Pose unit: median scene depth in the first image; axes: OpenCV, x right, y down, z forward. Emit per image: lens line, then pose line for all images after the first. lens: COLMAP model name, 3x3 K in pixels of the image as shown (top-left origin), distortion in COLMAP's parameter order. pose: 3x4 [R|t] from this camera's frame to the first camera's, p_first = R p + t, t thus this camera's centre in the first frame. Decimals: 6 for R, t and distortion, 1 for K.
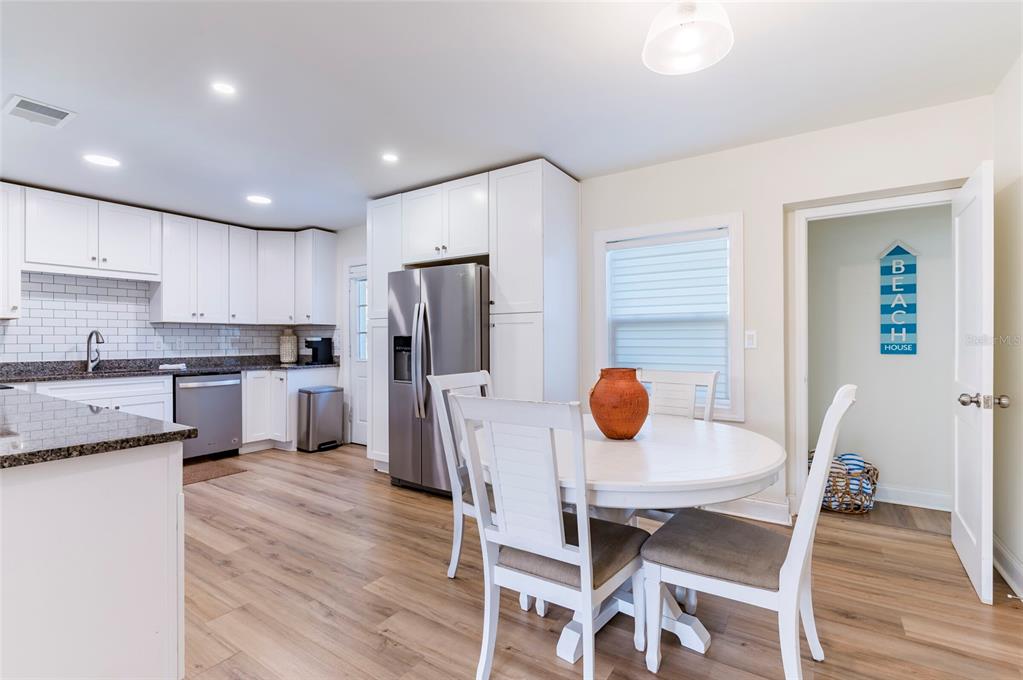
lens RADIAL K [[478.1, 0, 513.7], [0, 478.1, 339.8], [0, 0, 1]] dist [-0.003927, -0.001021]
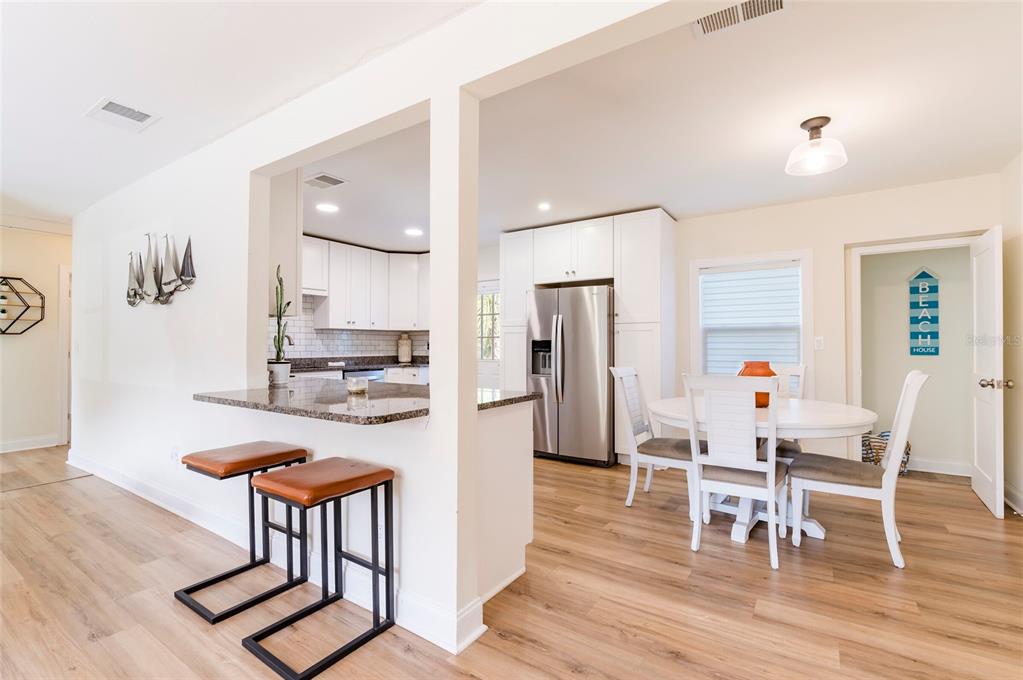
lens RADIAL K [[478.1, 0, 504.2], [0, 478.1, 339.9], [0, 0, 1]] dist [-0.003927, -0.001021]
pose [[0.999974, 0.002940, -0.006542, -0.326773], [-0.003011, 0.999935, -0.010953, 0.006319], [0.006509, 0.010972, 0.999919, -0.300591]]
